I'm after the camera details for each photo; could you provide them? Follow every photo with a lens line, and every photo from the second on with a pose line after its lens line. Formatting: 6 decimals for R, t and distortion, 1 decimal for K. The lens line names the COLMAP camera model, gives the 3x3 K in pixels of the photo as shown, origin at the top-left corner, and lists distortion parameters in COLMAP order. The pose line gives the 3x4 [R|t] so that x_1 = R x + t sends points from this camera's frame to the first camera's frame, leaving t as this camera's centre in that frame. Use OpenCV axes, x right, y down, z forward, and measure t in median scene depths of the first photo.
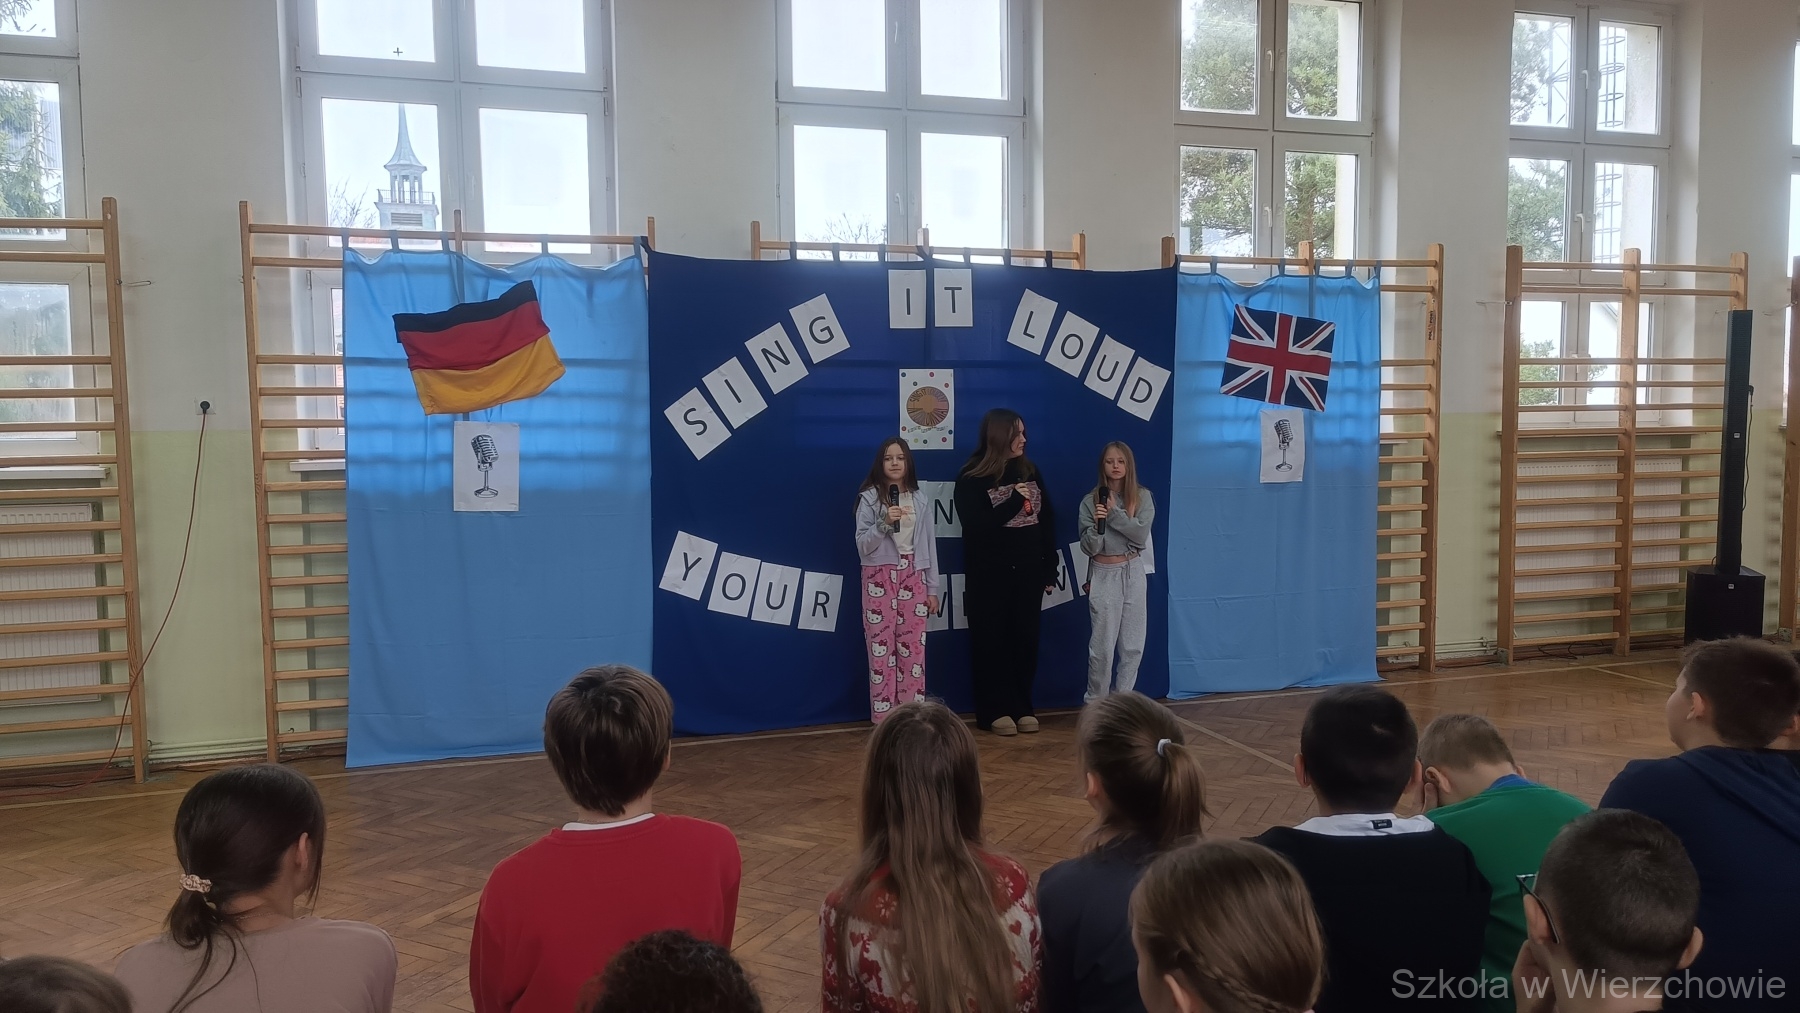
lens RADIAL K [[1255.1, 0, 901.8], [0, 1255.1, 504.6], [0, 0, 1]] dist [0.011354, -0.003168]
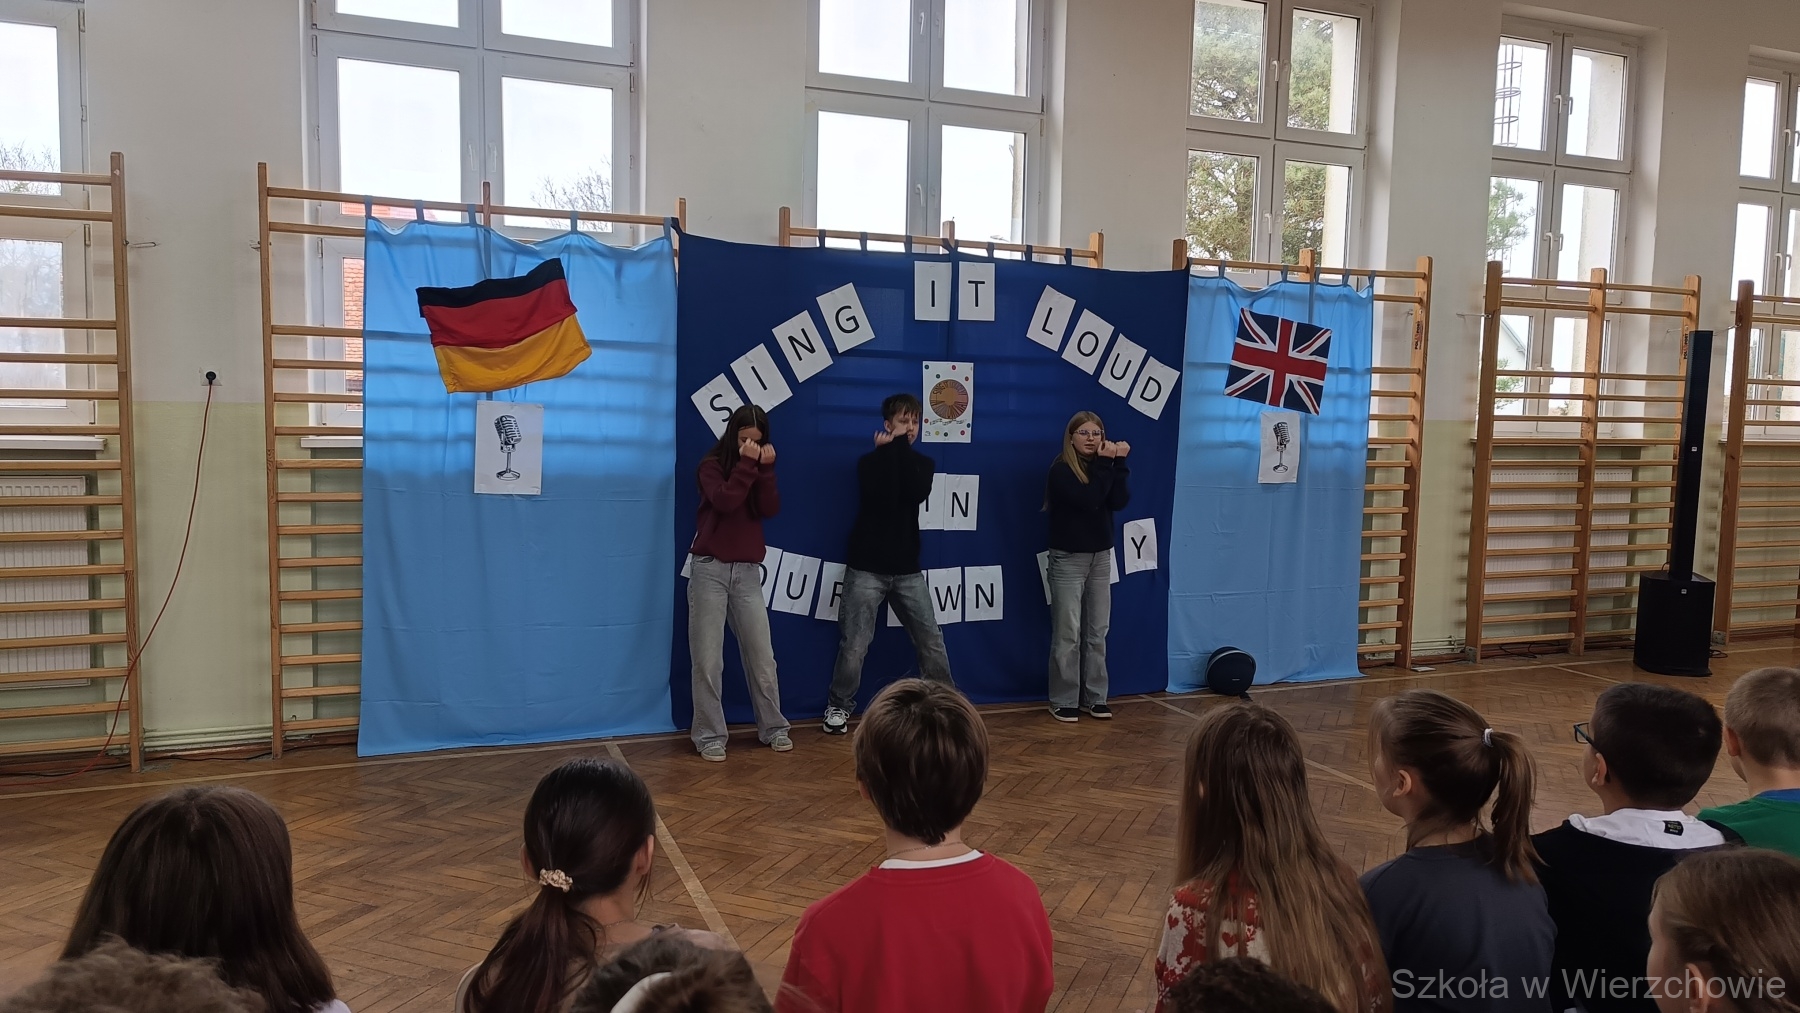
lens RADIAL K [[1255.1, 0, 901.8], [0, 1255.1, 504.6], [0, 0, 1]] dist [0.011354, -0.003168]
pose [[0.995656, 0.022643, 0.090316, -0.103653], [-0.023526, 0.999685, 0.008719, -0.002056], [-0.090091, -0.010805, 0.995875, 0.005332]]
